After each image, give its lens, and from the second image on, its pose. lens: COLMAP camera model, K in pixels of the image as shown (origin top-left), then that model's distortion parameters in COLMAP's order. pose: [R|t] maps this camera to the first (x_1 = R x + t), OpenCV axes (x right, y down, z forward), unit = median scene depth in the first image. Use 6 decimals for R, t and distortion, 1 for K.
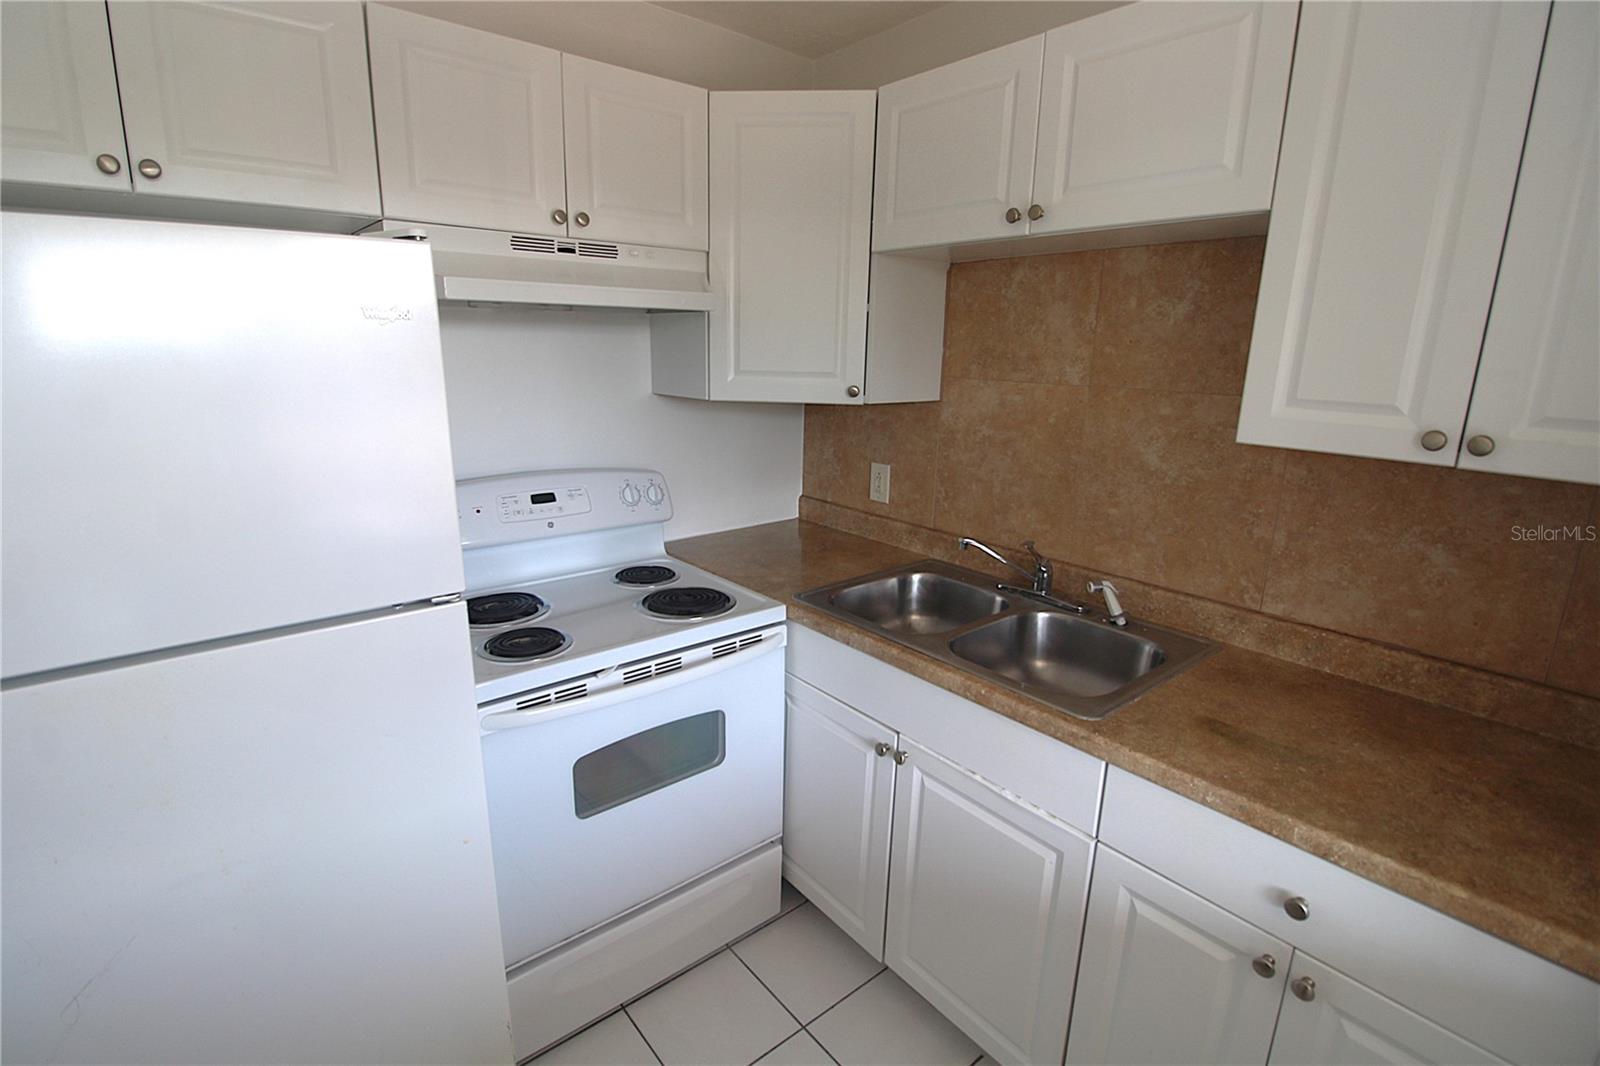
lens RADIAL K [[771.2, 0, 799.1], [0, 771.2, 535.6], [0, 0, 1]] dist [-0.002041, -0.001515]
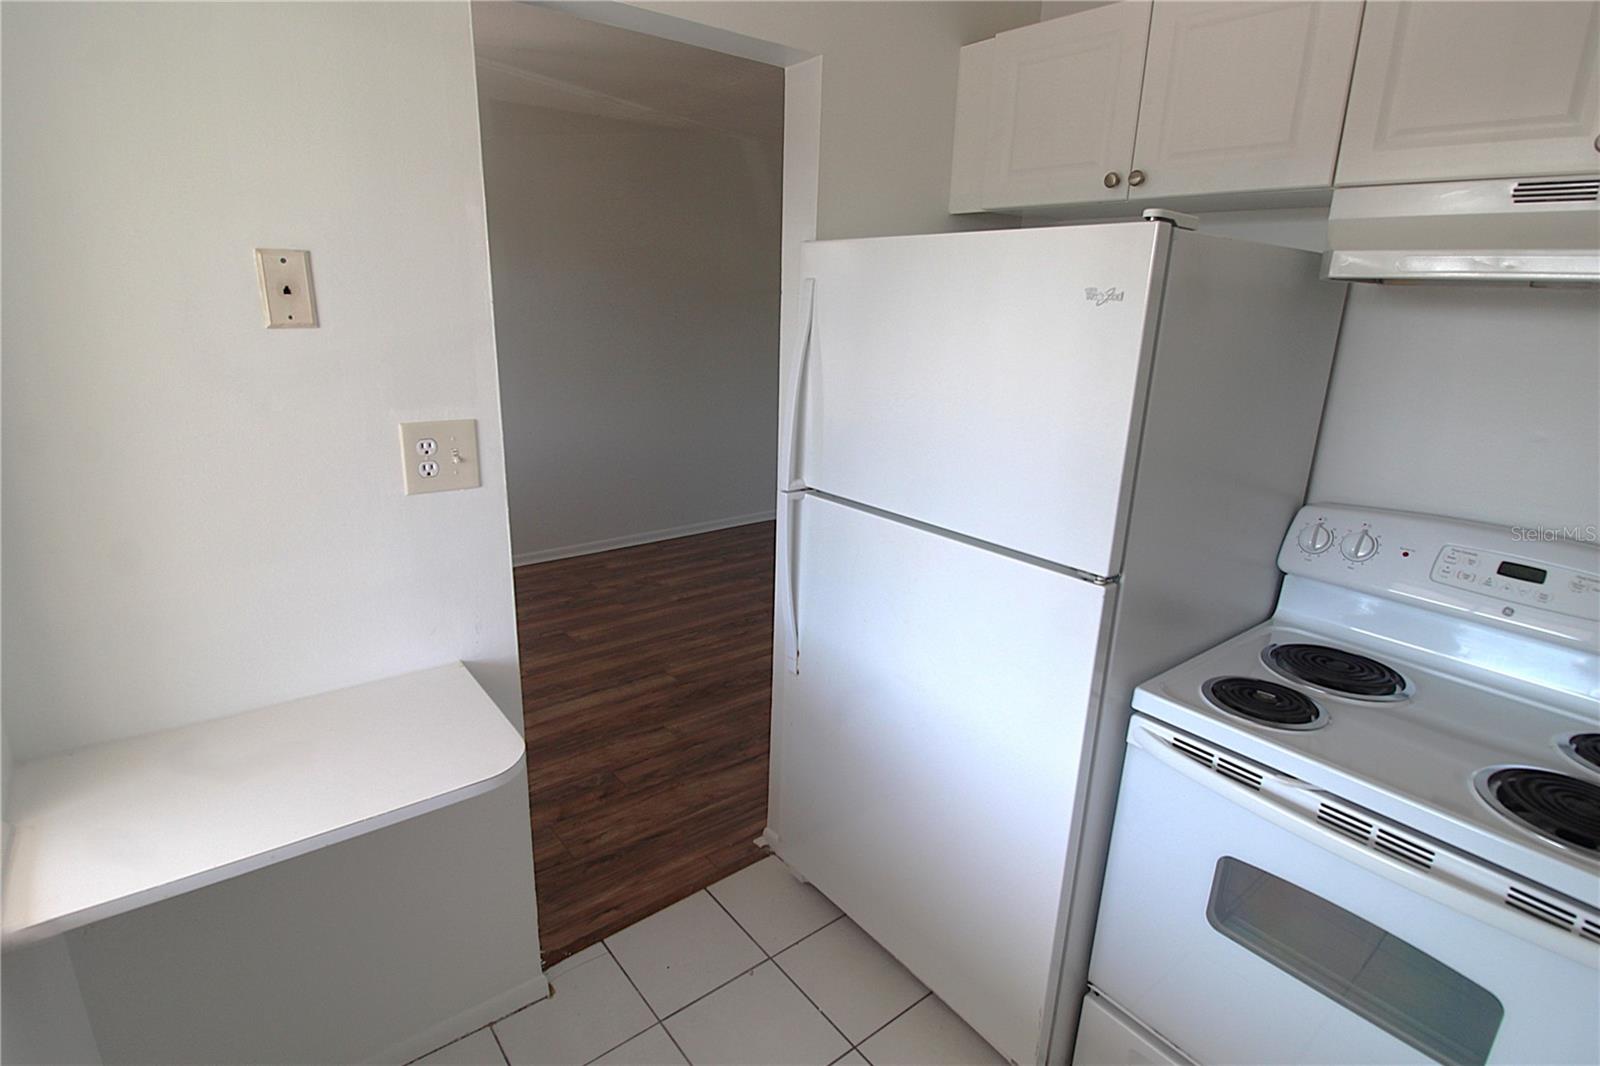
lens RADIAL K [[828.7, 0, 797.7], [0, 828.7, 527.2], [0, 0, 1]] dist [-0.001288, -0.000284]
pose [[-0.020254, 0.257597, -0.966040, 0.439604], [-0.279937, 0.926129, 0.252824, -0.109796], [0.959805, 0.275551, 0.053353, 0.427212]]
